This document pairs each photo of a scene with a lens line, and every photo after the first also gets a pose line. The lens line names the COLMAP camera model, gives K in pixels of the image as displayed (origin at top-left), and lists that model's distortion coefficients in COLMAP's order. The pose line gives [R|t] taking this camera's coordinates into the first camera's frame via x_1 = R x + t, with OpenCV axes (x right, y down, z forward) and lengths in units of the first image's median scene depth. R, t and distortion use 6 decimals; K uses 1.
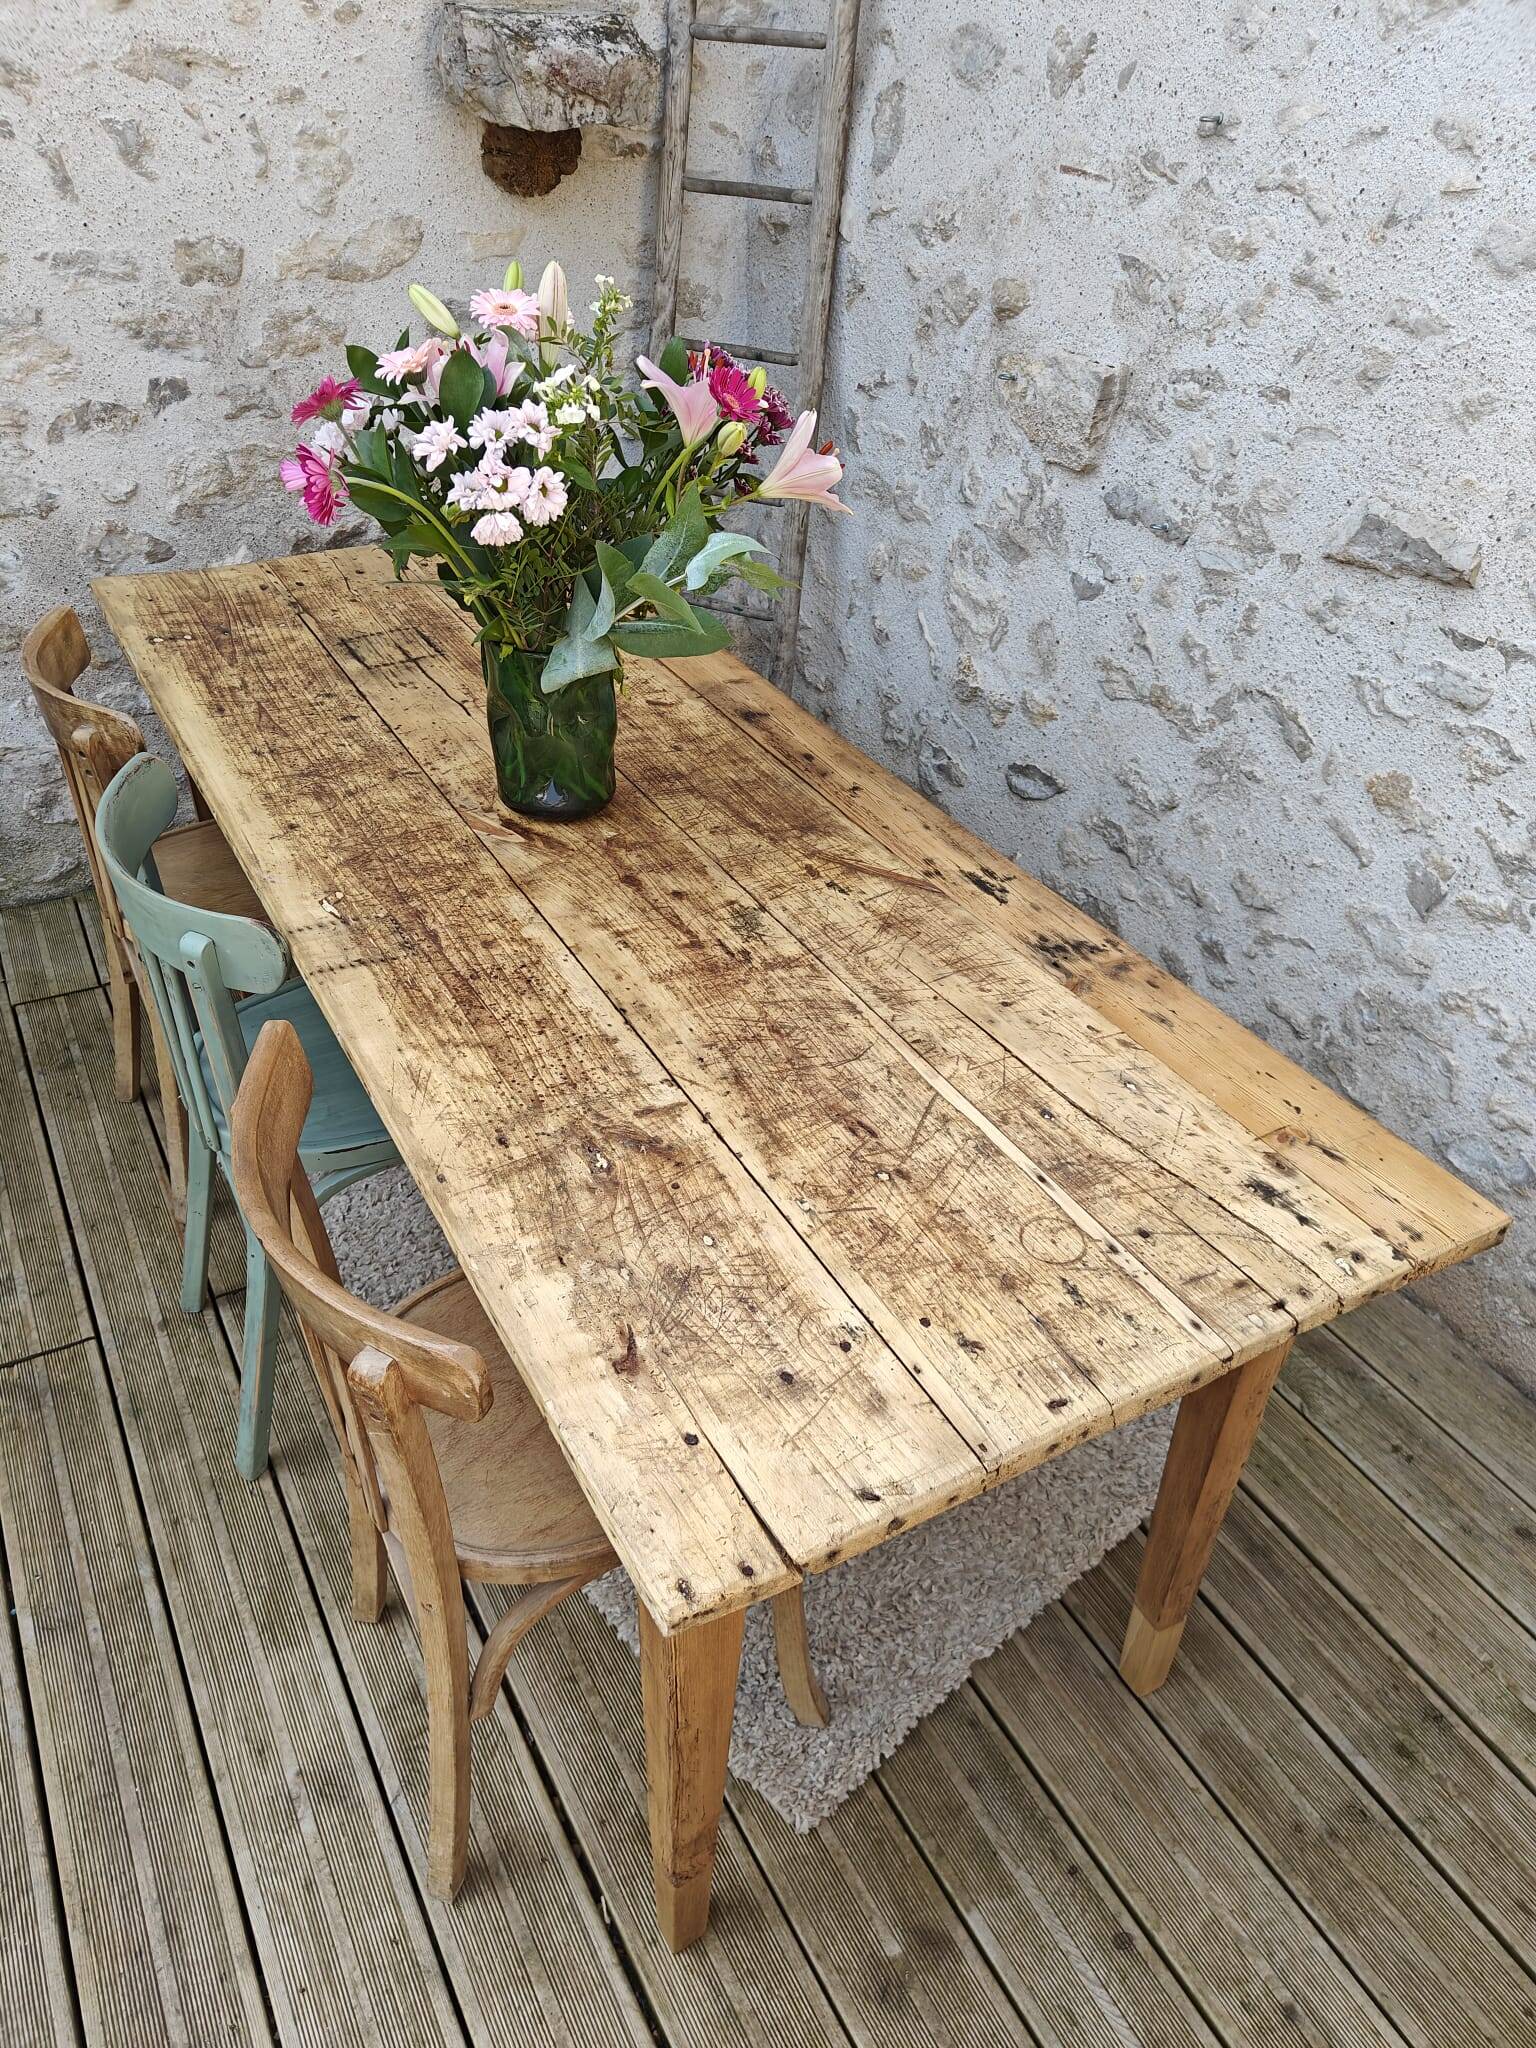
lens RADIAL K [[1436.2, 0, 768.1], [0, 1436.2, 1036.6], [0, 0, 1]] dist [0.005706, -0.003531]
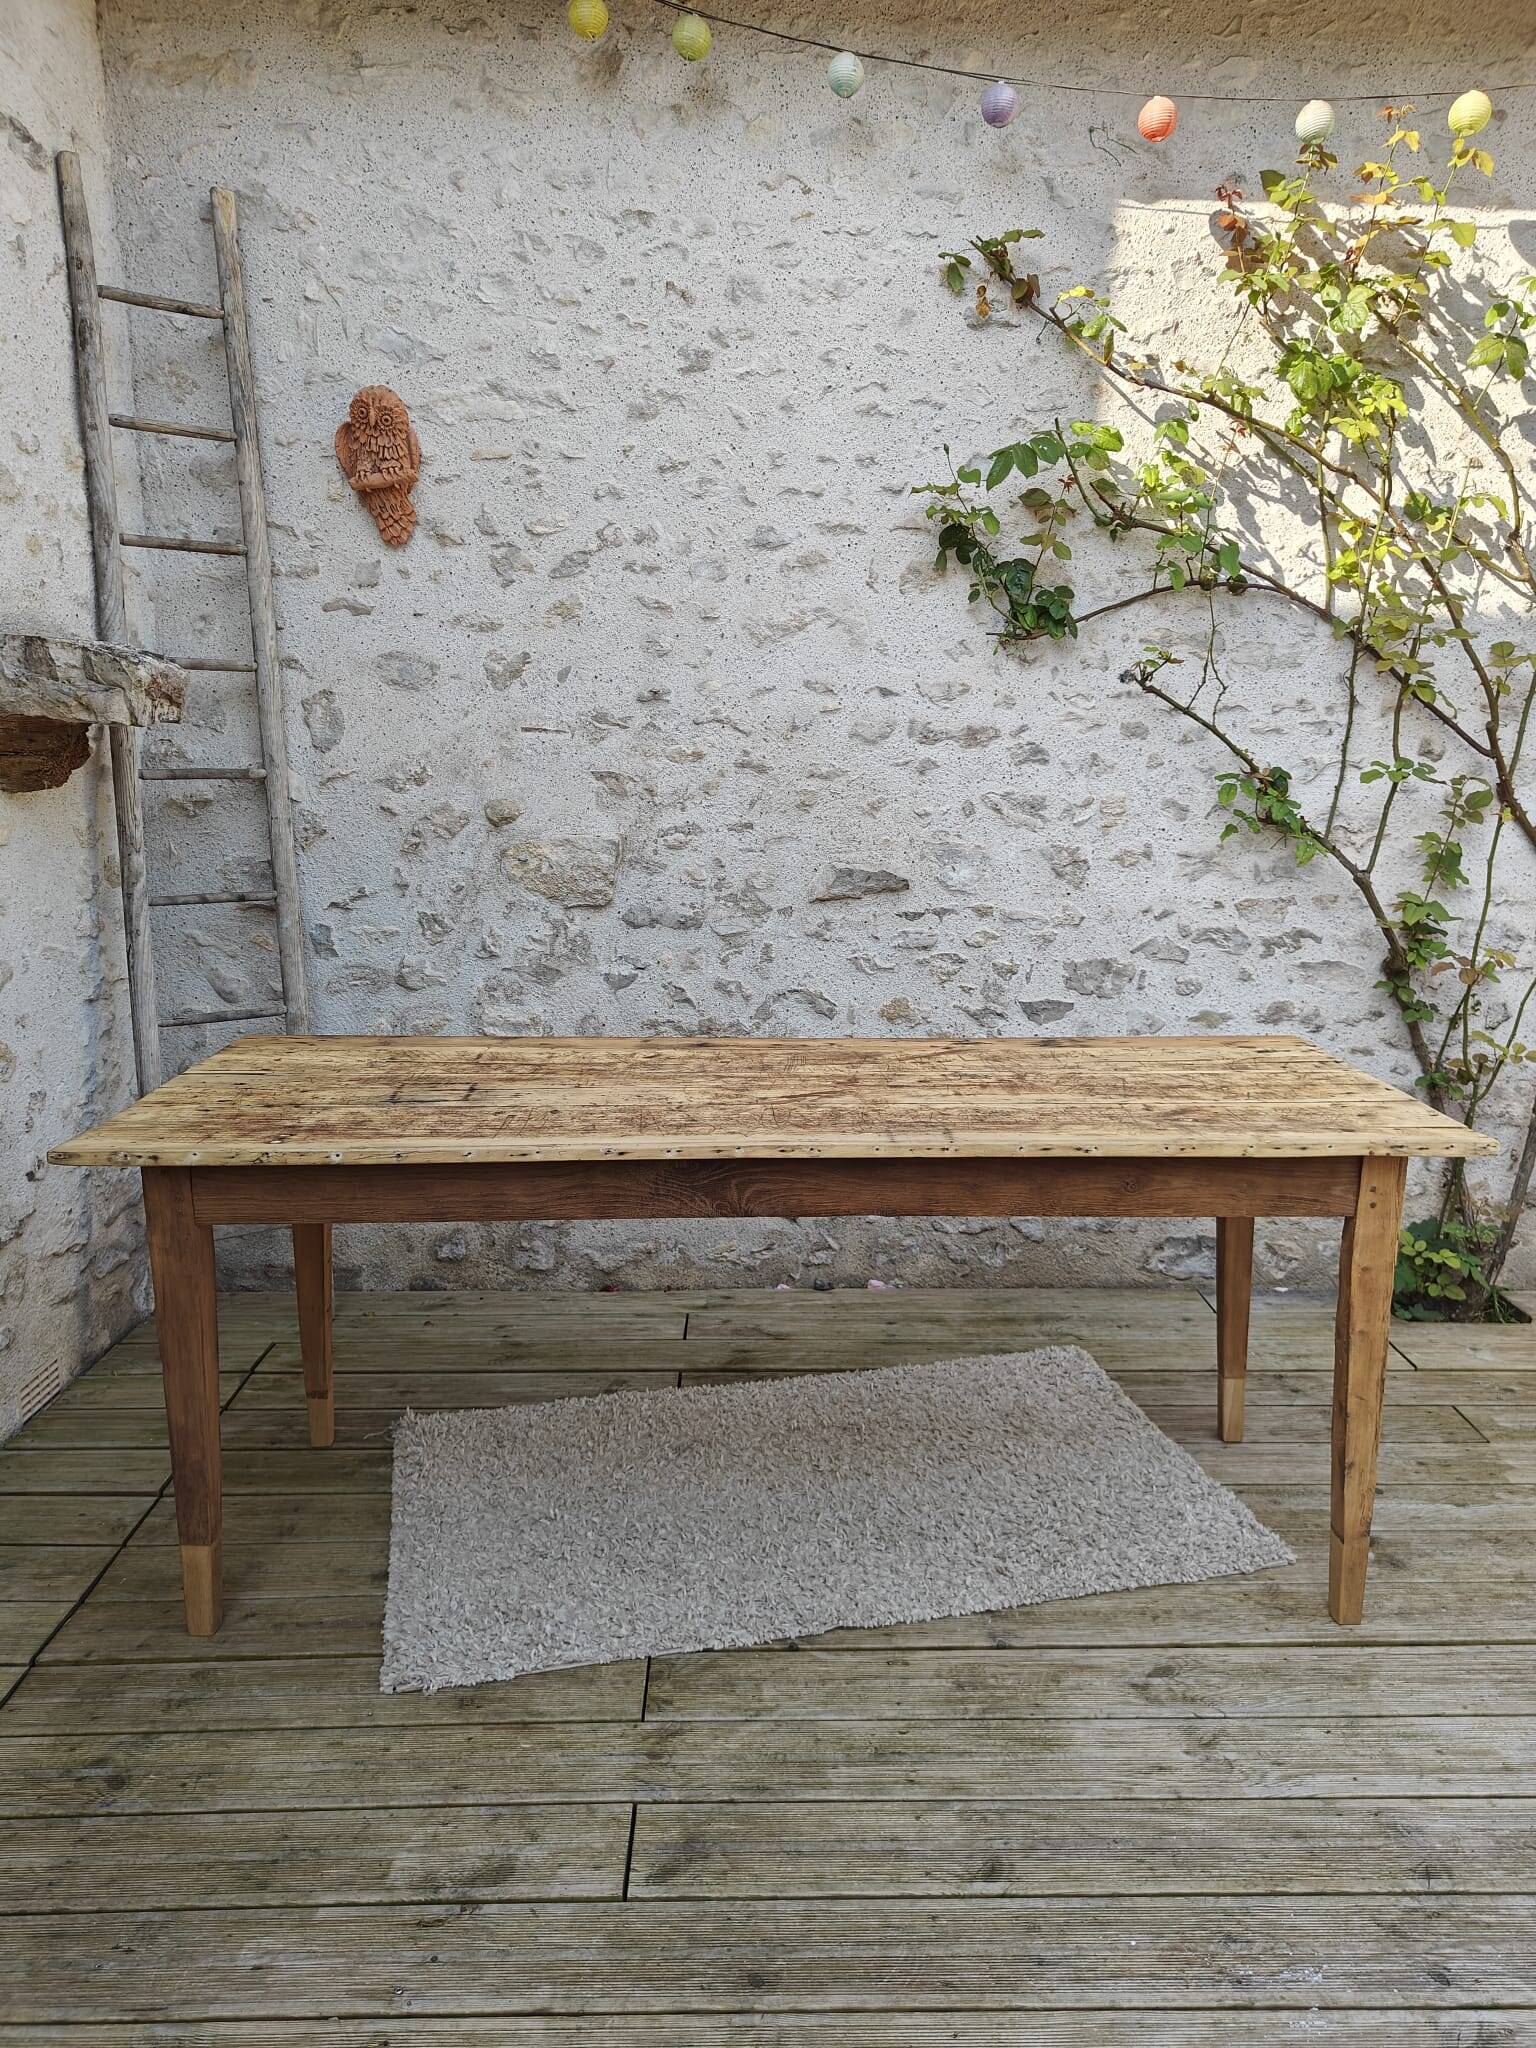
lens RADIAL K [[1436.2, 0, 776.3], [0, 1436.2, 1030.3], [0, 0, 1]] dist [0.005706, -0.003531]
pose [[0.470964, -0.209211, 0.856985, -1.089054], [0.535714, 0.839651, -0.089427, -0.071191], [-0.700859, 0.501216, 0.507522, 0.229952]]
